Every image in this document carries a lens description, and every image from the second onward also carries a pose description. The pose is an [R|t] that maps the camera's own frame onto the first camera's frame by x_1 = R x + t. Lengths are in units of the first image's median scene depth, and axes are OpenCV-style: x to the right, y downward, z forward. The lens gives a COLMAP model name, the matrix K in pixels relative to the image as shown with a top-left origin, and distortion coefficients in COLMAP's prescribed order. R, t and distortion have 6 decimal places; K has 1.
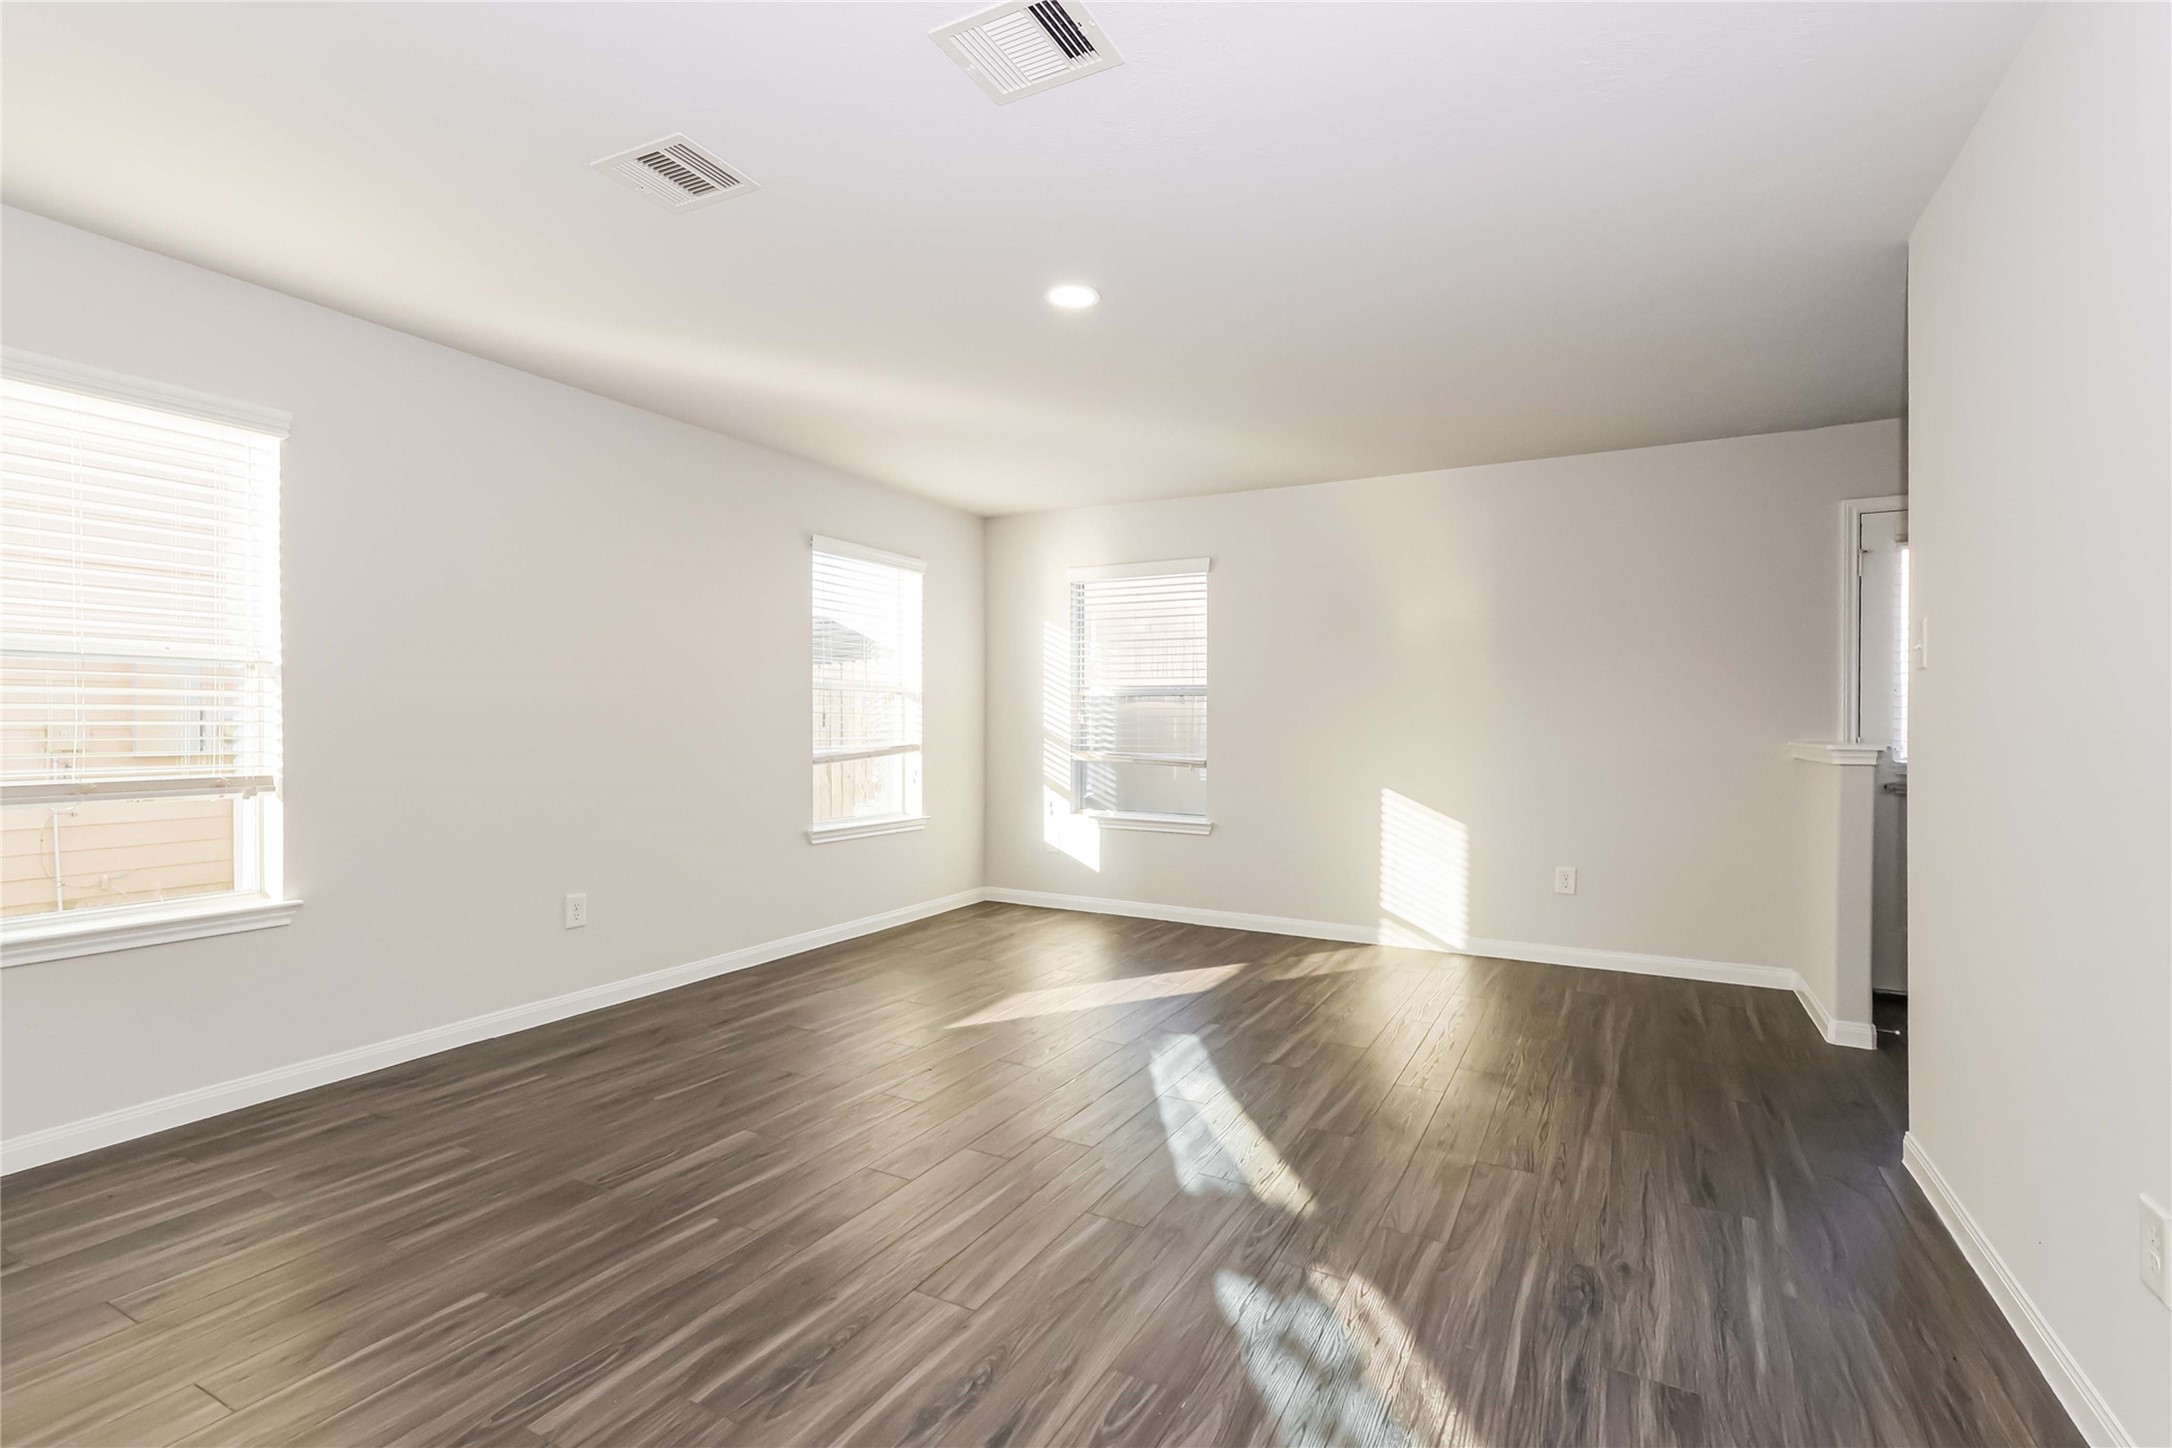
lens RADIAL K [[1018.2, 0, 1089.4], [0, 1018.2, 736.4], [0, 0, 1]] dist [0.007804, 0.002409]
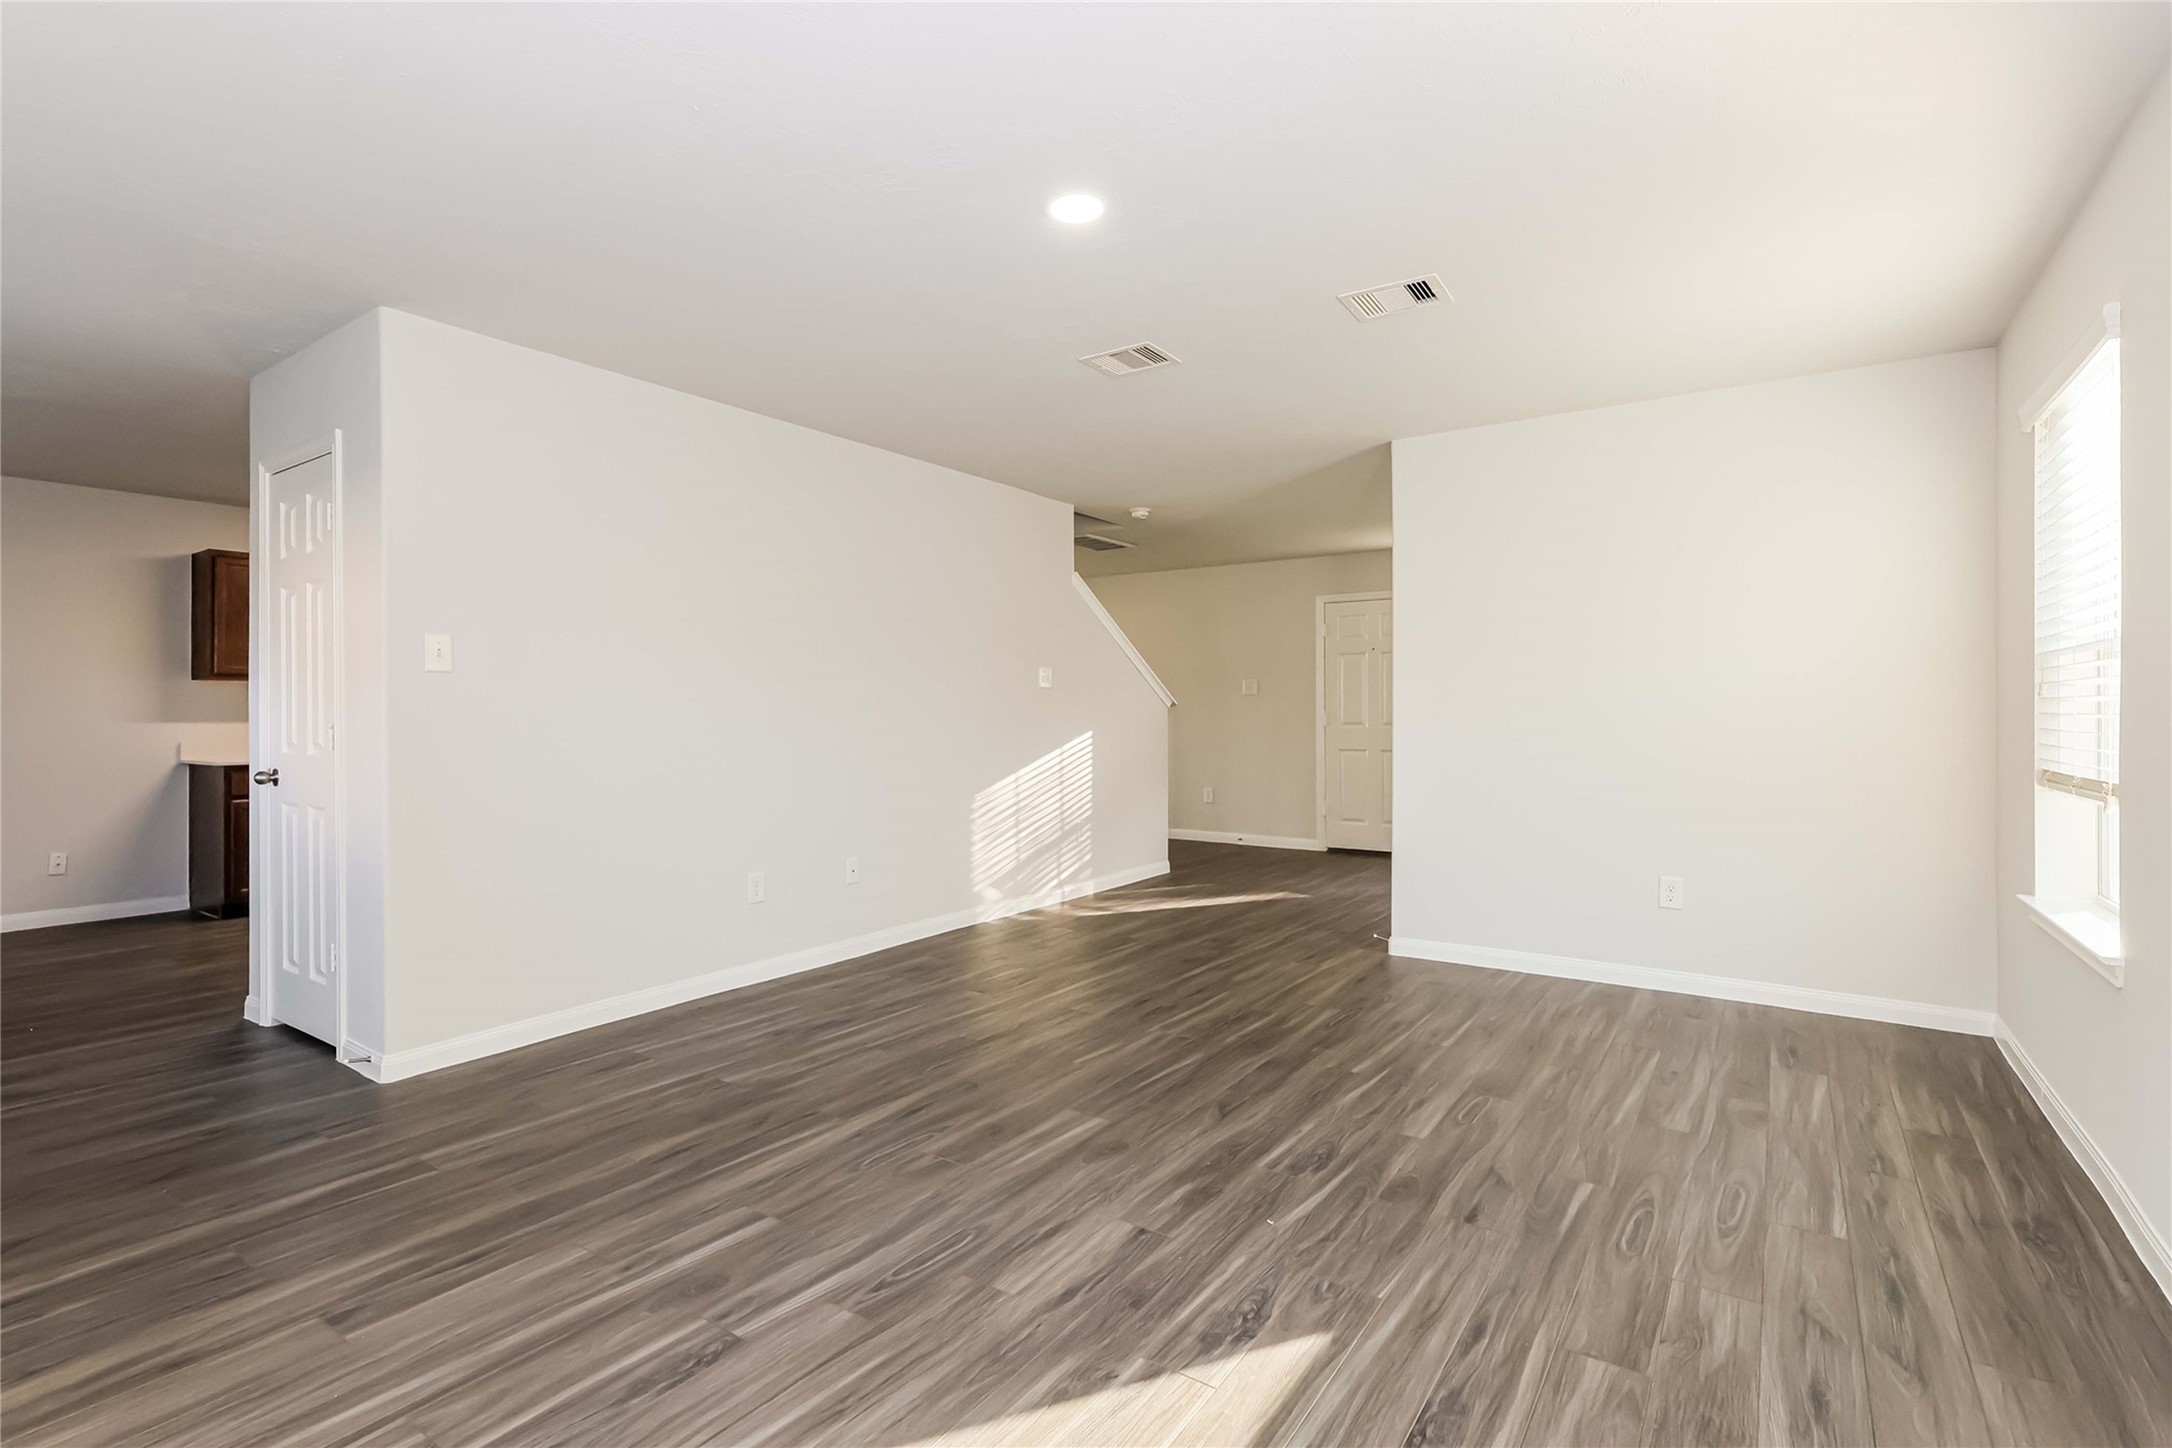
lens RADIAL K [[1018.2, 0, 1070.9], [0, 1018.2, 678.7], [0, 0, 1]] dist [0.007804, 0.002409]
pose [[-0.991880, 0.004266, 0.127108, -0.157846], [0.001315, 0.999728, -0.023296, -0.029563], [-0.127173, -0.022939, -0.991615, 2.343600]]
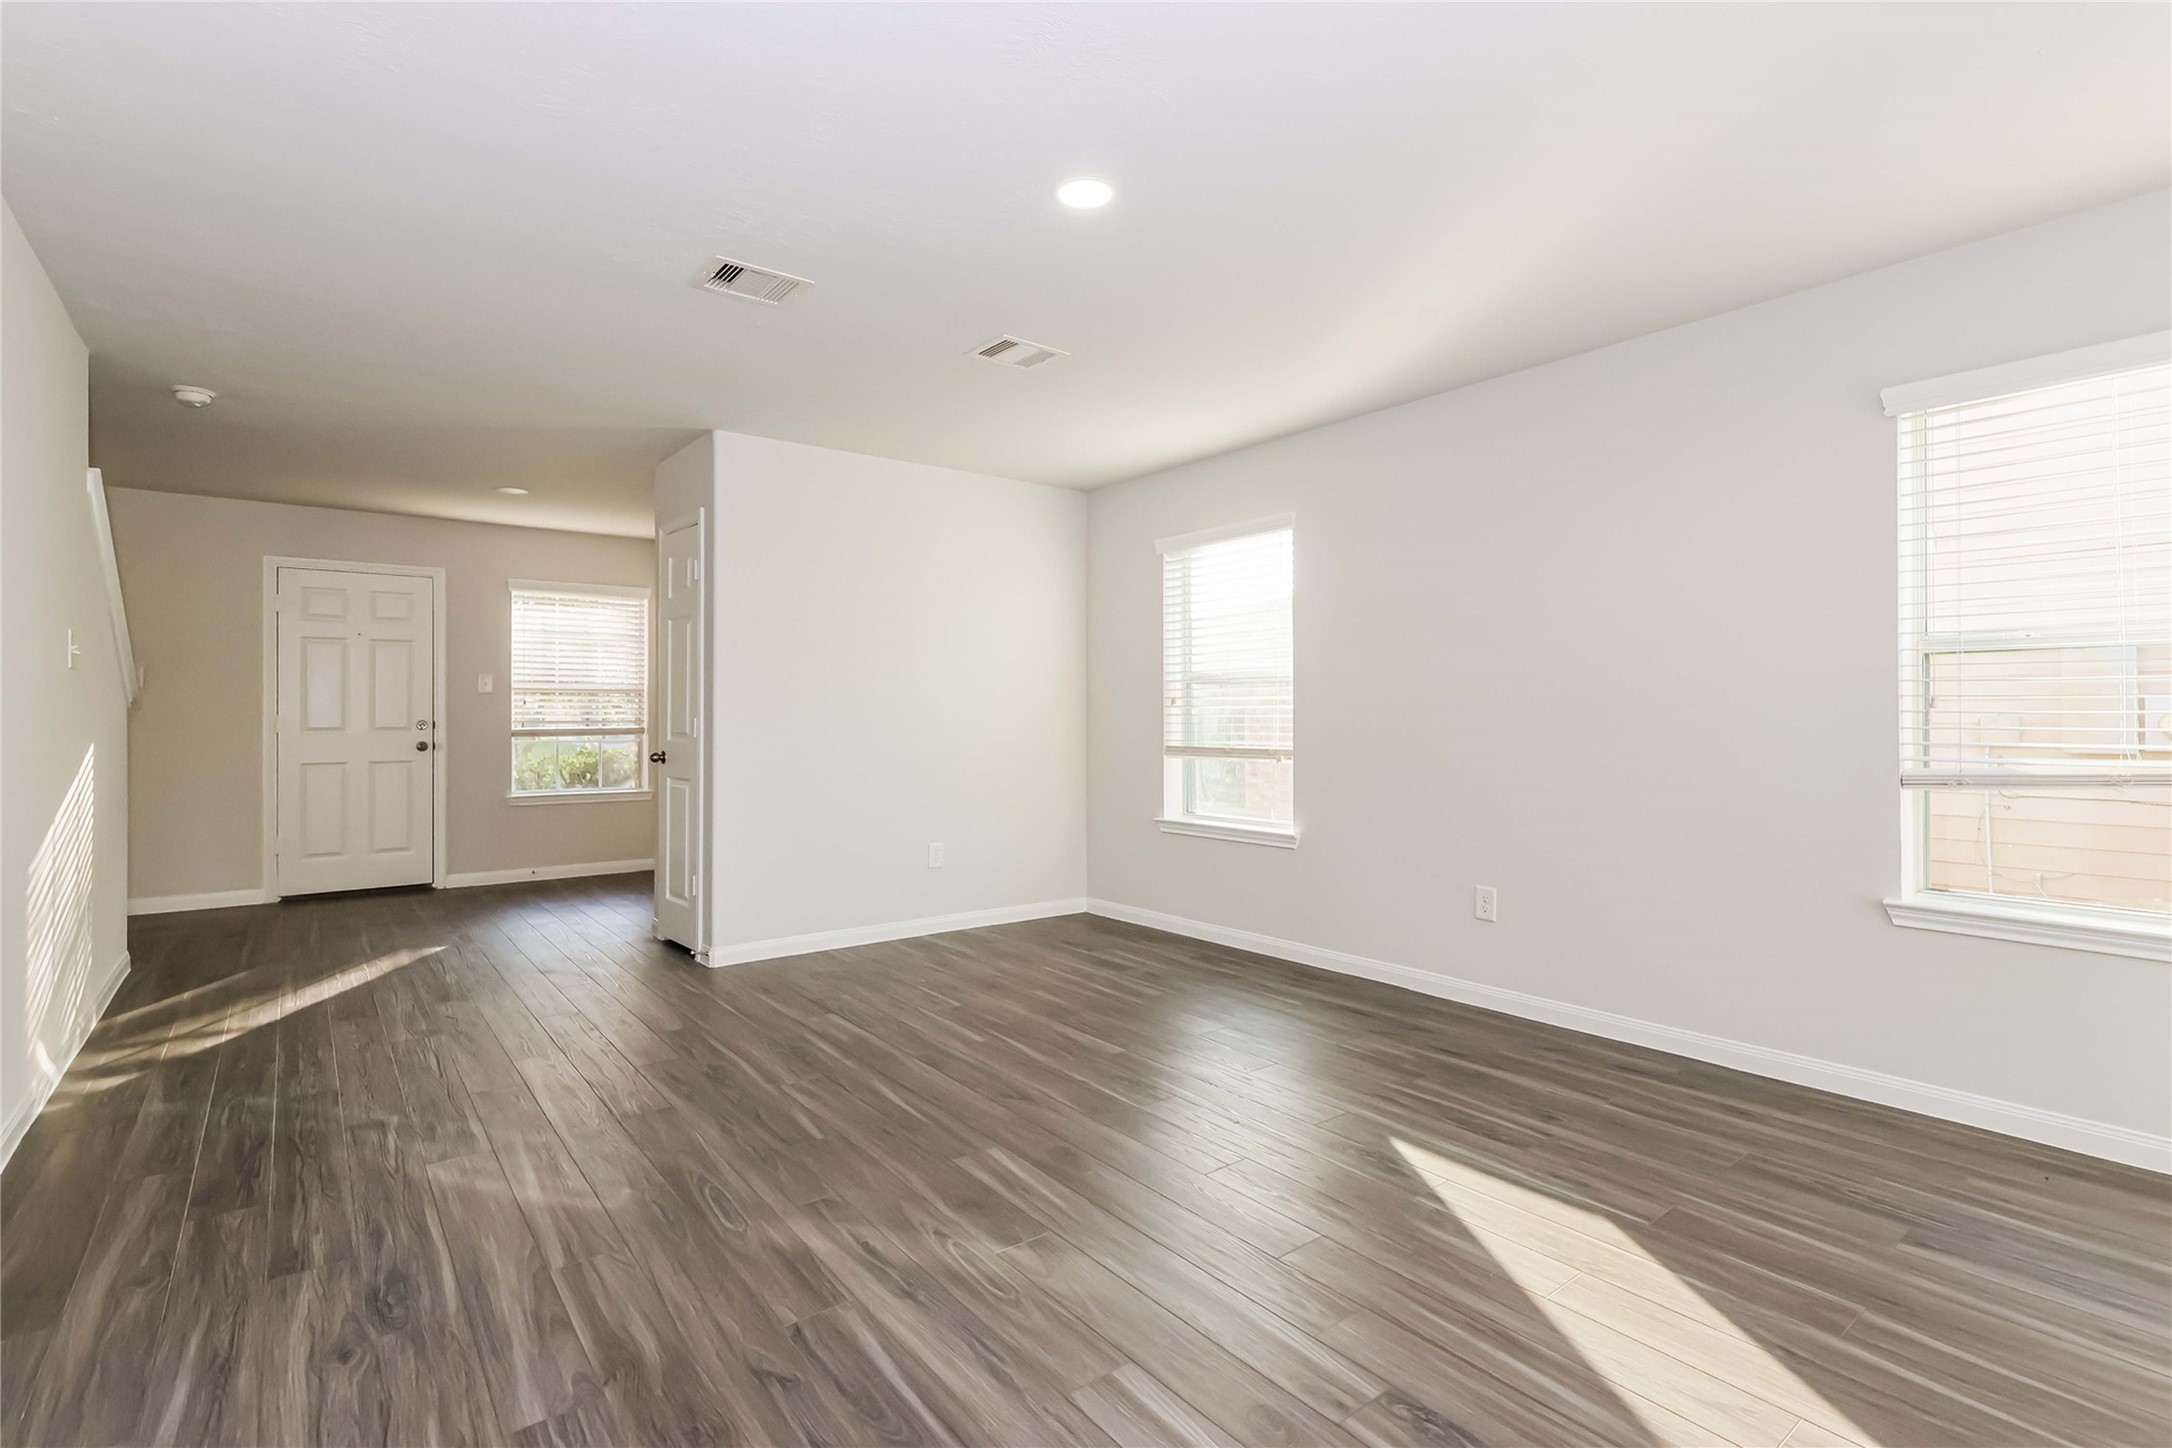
lens RADIAL K [[1018.2, 0, 1077.5], [0, 1018.2, 721.4], [0, 0, 1]] dist [0.007804, 0.002409]
pose [[-0.416548, 0.005498, -0.909097, 0.929035], [-0.008711, 0.999912, 0.010038, -0.024093], [0.909072, 0.012101, -0.416463, 1.694564]]
